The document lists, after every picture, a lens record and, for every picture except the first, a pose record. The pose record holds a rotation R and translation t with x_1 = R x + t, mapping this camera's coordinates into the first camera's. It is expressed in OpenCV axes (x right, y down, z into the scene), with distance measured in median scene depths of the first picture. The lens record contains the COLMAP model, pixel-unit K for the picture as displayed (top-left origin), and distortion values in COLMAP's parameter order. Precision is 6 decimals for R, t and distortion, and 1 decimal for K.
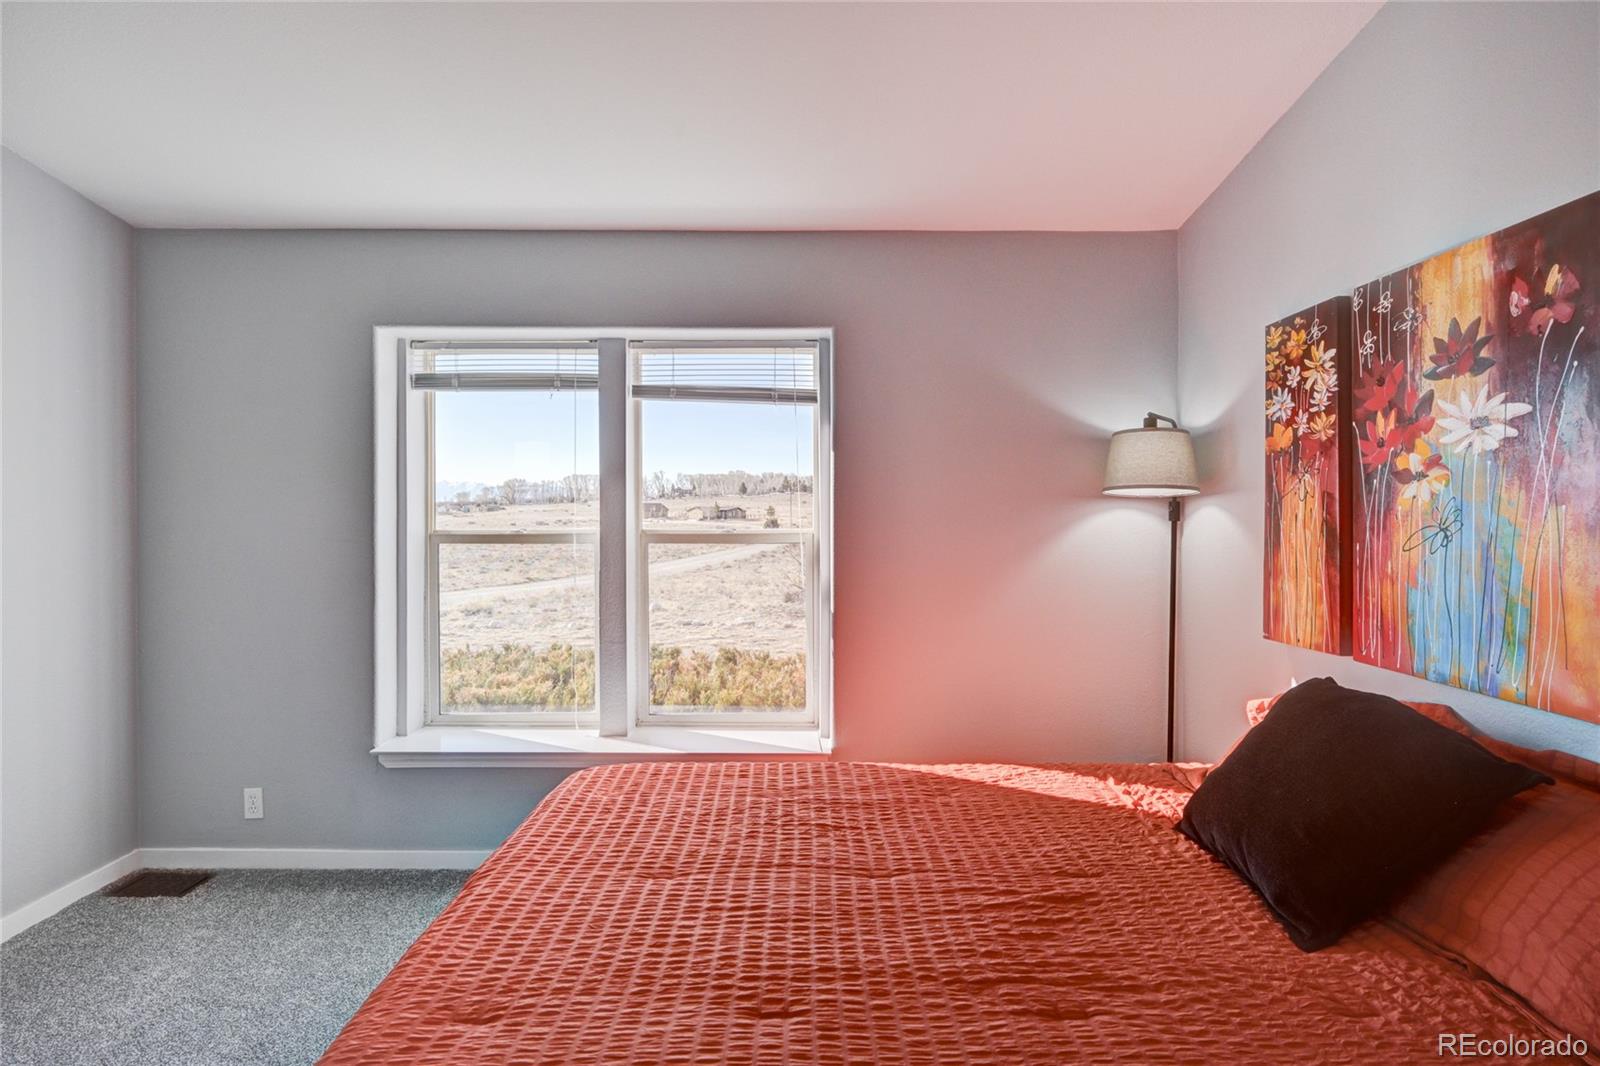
lens RADIAL K [[785.7, 0, 800.2], [0, 785.7, 509.4], [0, 0, 1]] dist [-0.002046, 0.007700]
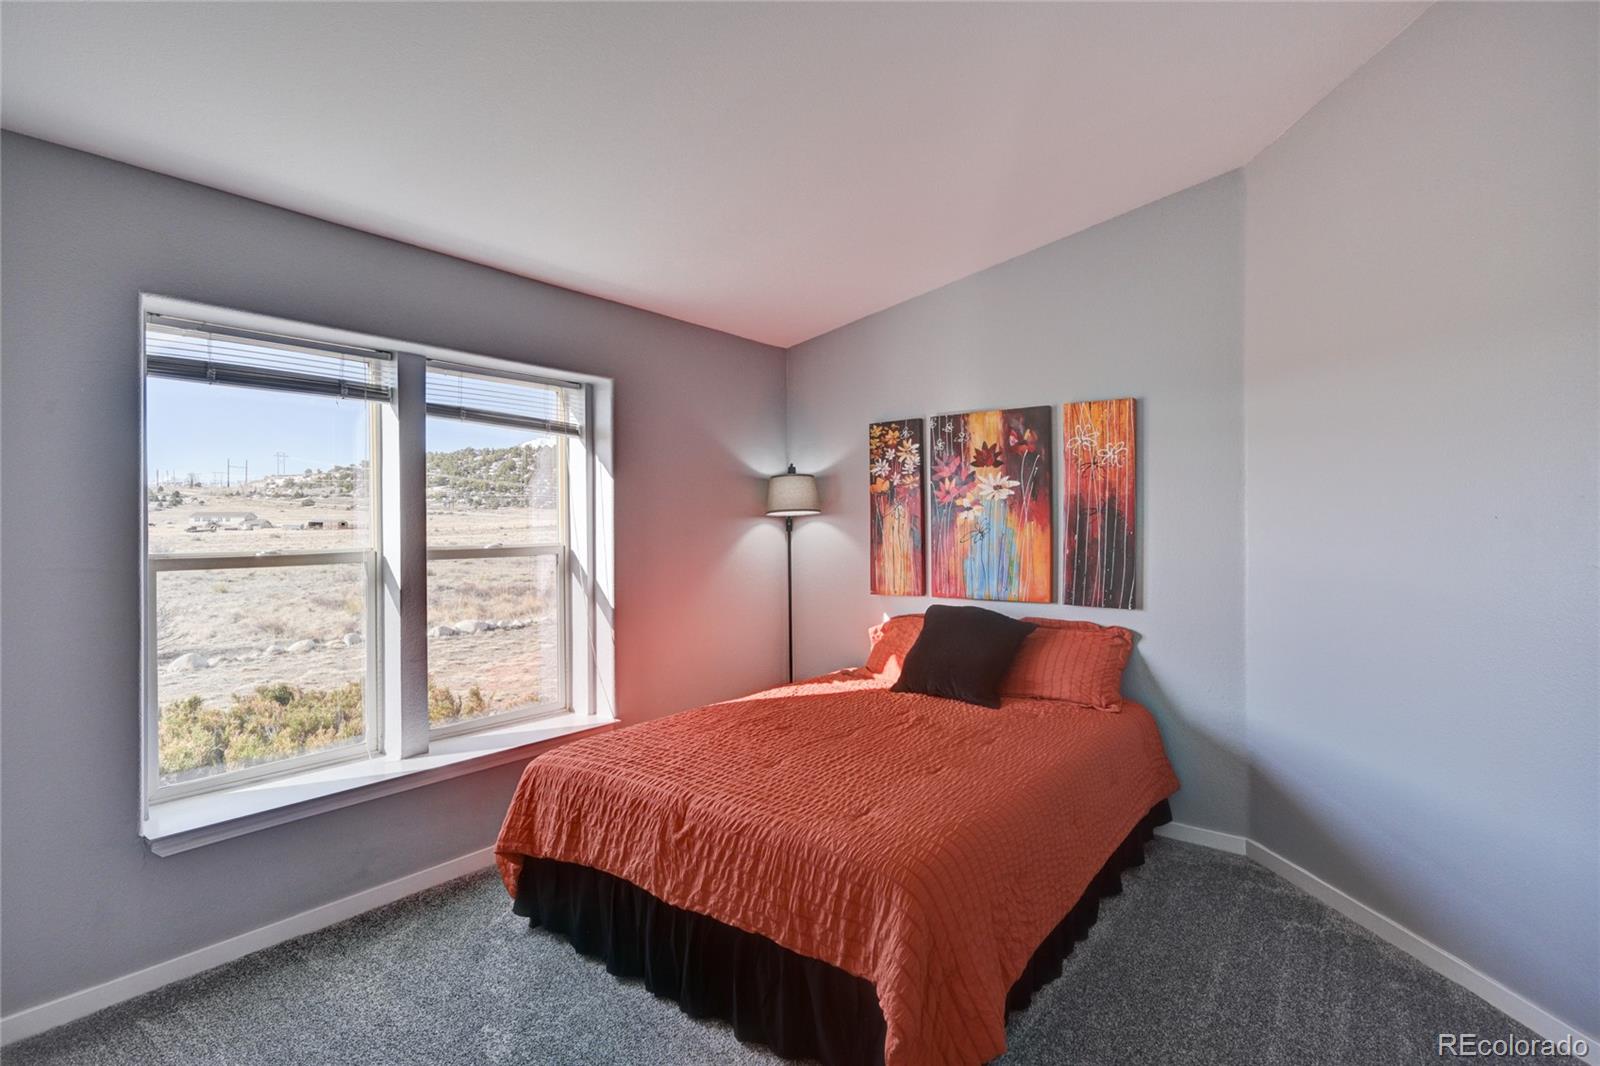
lens RADIAL K [[785.7, 0, 800.2], [0, 785.7, 509.4], [0, 0, 1]] dist [-0.002046, 0.007700]
pose [[0.610135, 0.011105, 0.792220, -1.029740], [0.003925, 0.999847, -0.017038, -0.003267], [-0.792288, 0.013504, 0.609998, 0.012659]]
